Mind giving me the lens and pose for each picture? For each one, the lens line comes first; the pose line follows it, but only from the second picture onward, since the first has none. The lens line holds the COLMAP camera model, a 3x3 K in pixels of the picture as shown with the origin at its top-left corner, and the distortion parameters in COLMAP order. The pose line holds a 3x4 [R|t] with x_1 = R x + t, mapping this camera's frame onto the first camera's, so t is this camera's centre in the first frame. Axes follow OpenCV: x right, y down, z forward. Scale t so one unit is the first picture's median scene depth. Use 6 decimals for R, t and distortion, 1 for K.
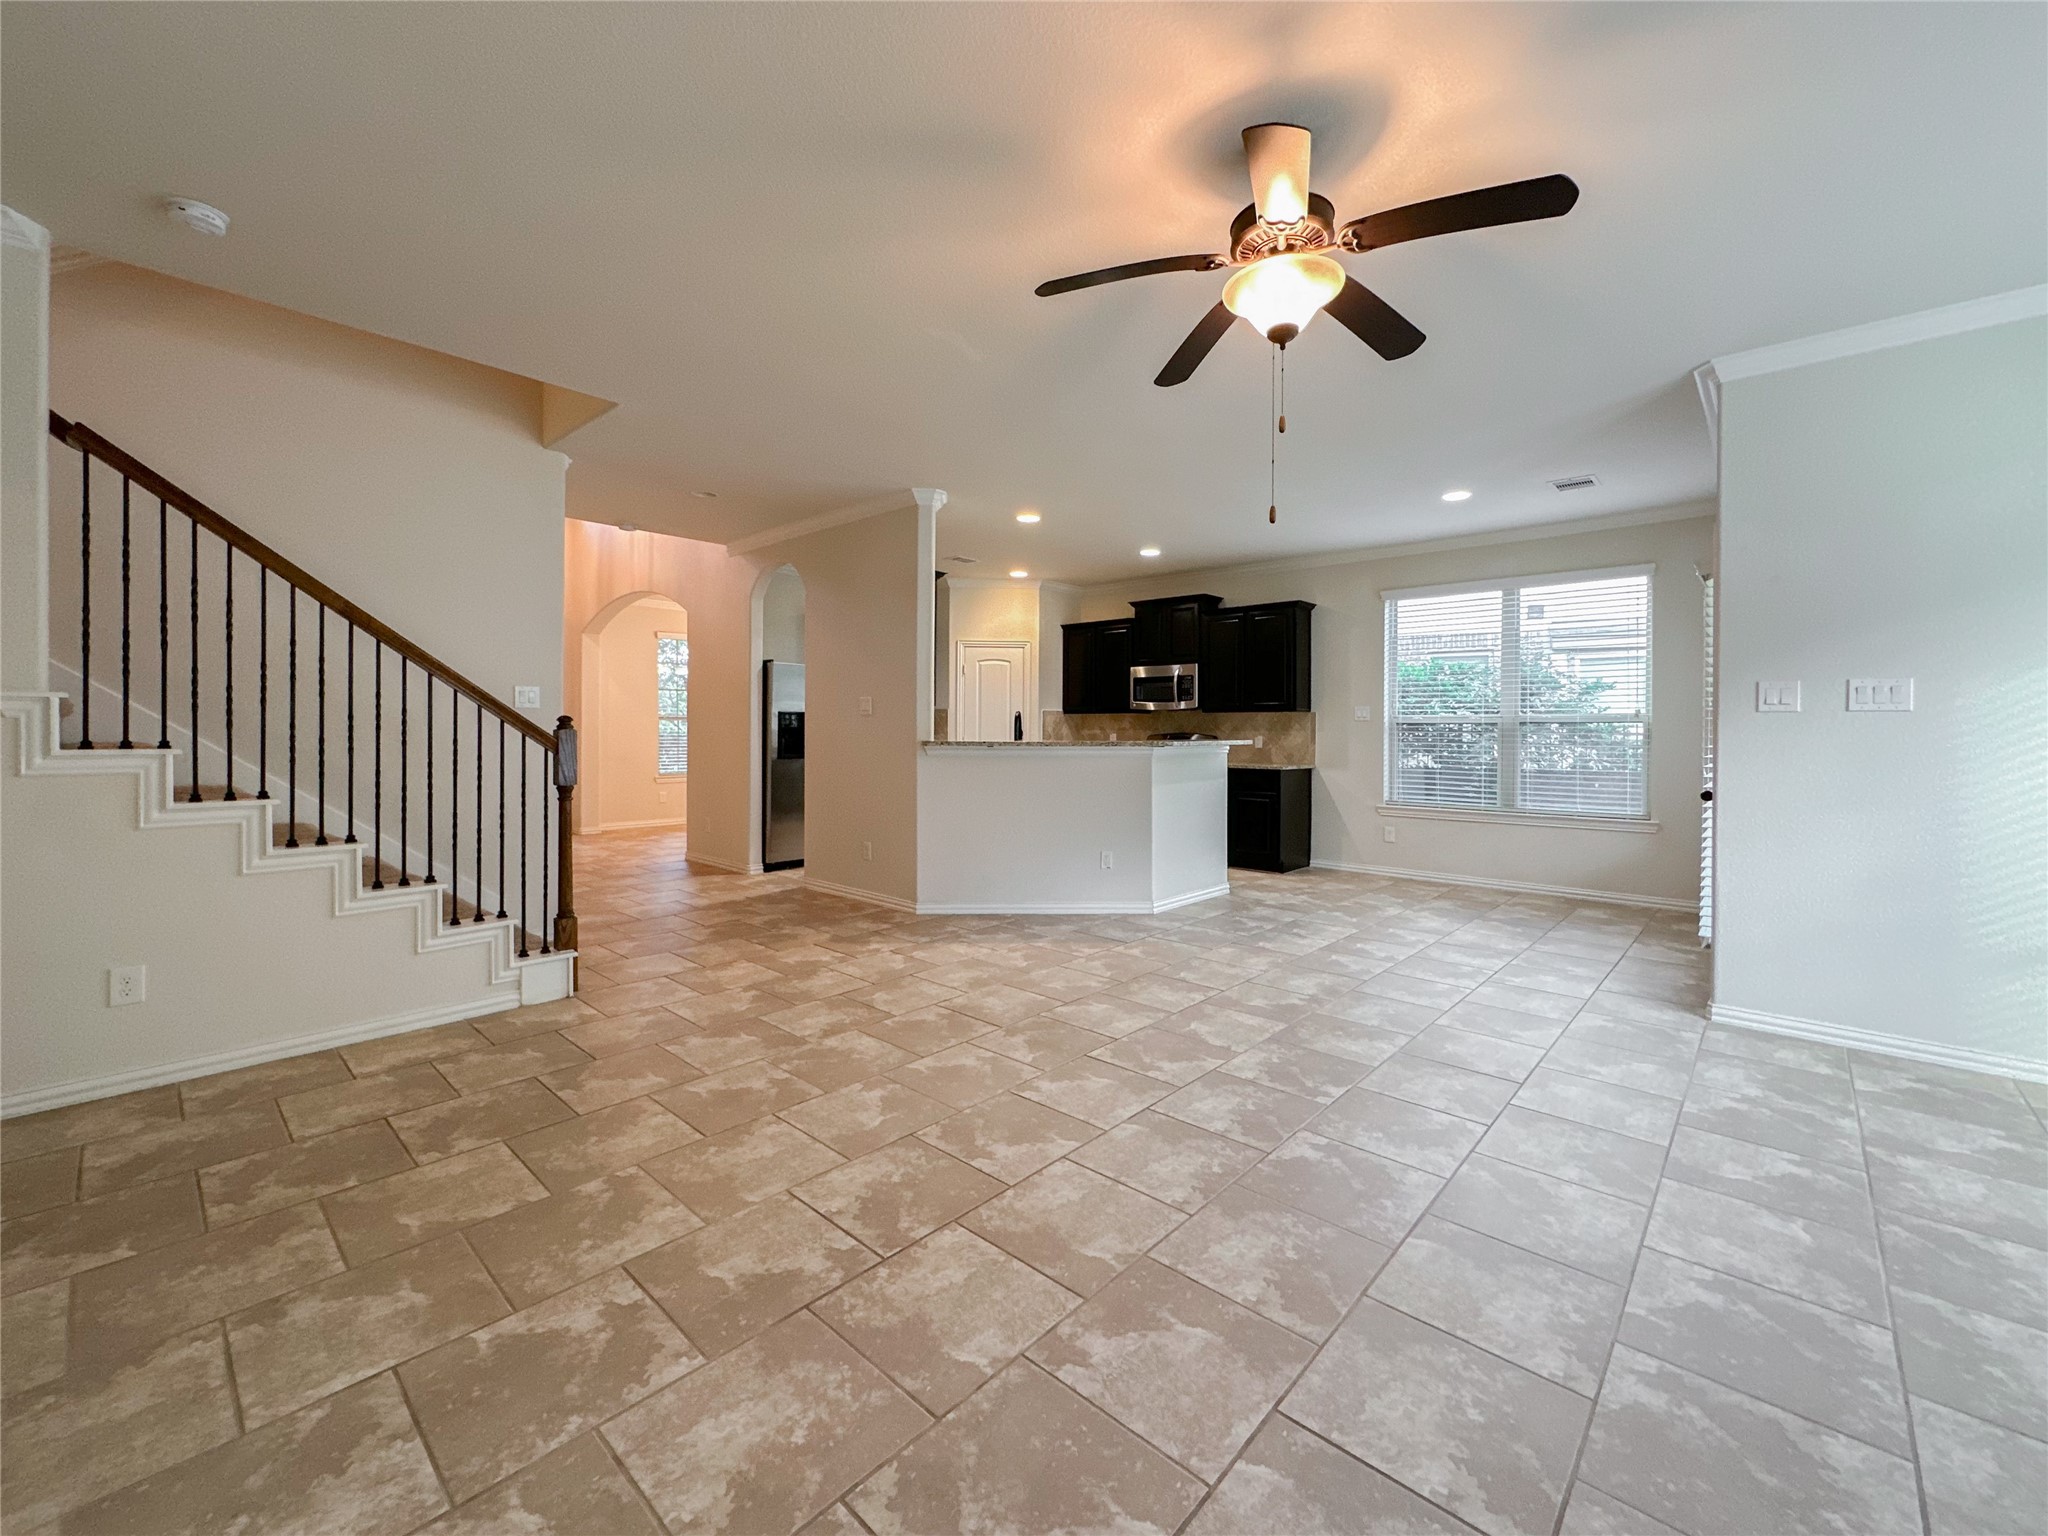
lens RADIAL K [[834.5, 0, 999.4], [0, 834.5, 730.1], [0, 0, 1]] dist [-0.001329, 0.000068]
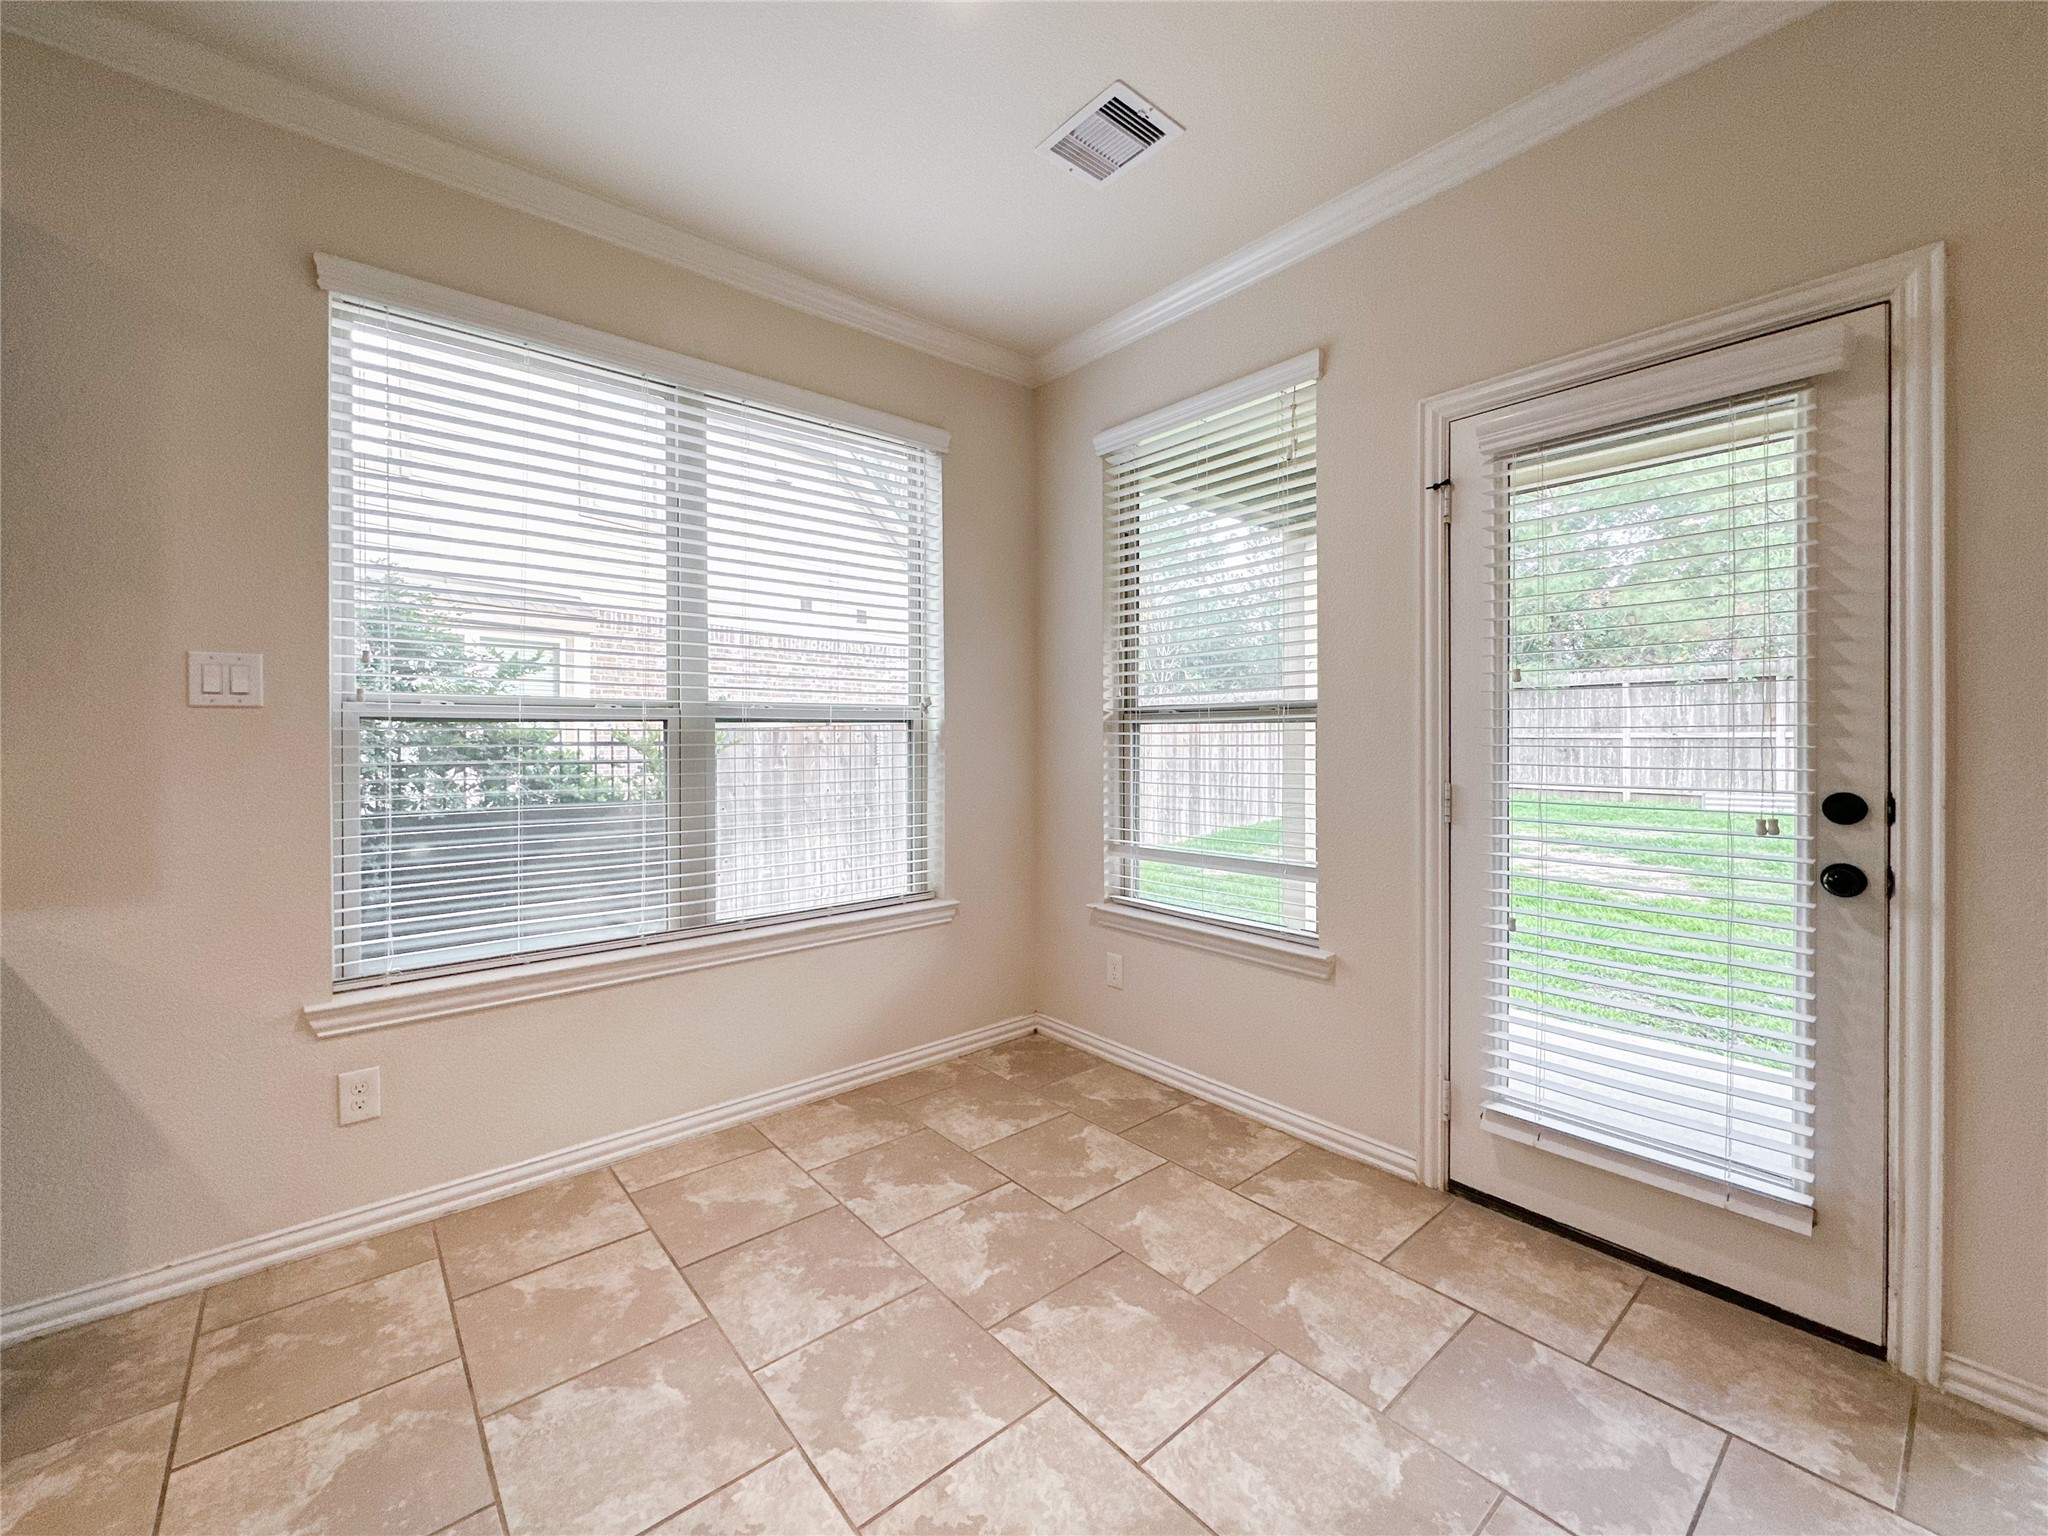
lens RADIAL K [[828.5, 0, 1003.5], [0, 828.5, 736.6], [0, 0, 1]] dist [-0.001809, -0.000104]
pose [[0.104263, -0.004941, 0.994537, 0.508948], [0.007977, 0.999960, 0.004132, -0.001449], [-0.994518, 0.007503, 0.104299, 1.868048]]
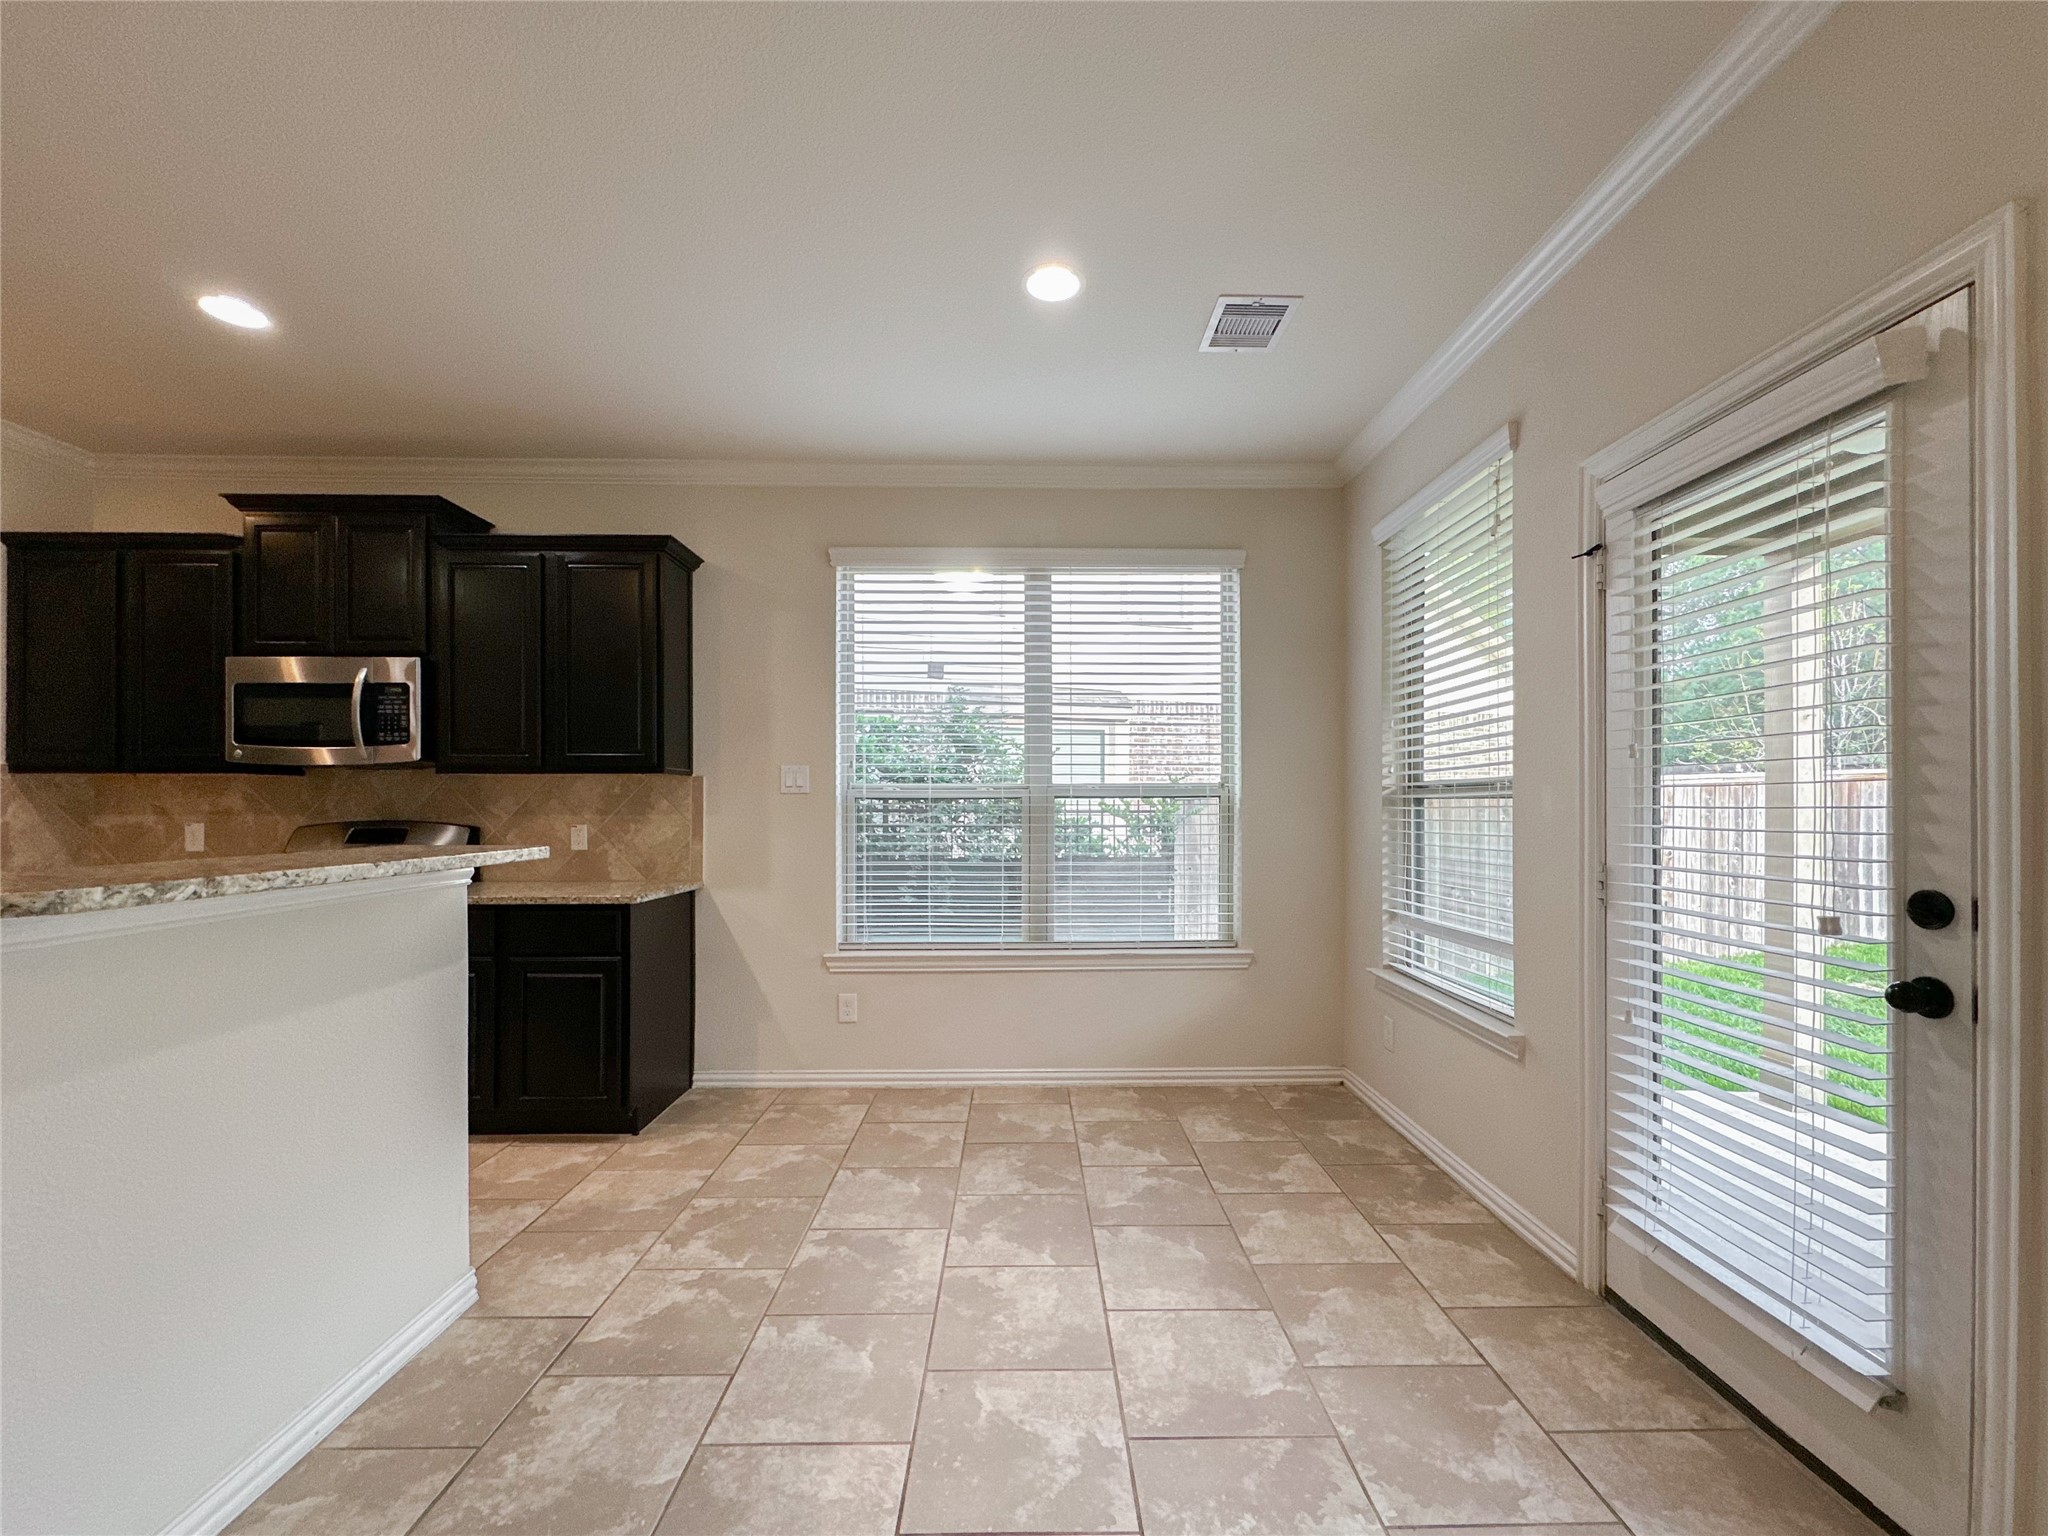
lens RADIAL K [[831.3, 0, 1031.7], [0, 831.3, 801.6], [0, 0, 1]] dist [-0.001729, -0.000486]
pose [[0.705760, -0.002205, 0.708448, 0.444705], [0.006620, 0.999972, -0.003484, -0.007970], [-0.708420, 0.007149, 0.705755, 1.365636]]
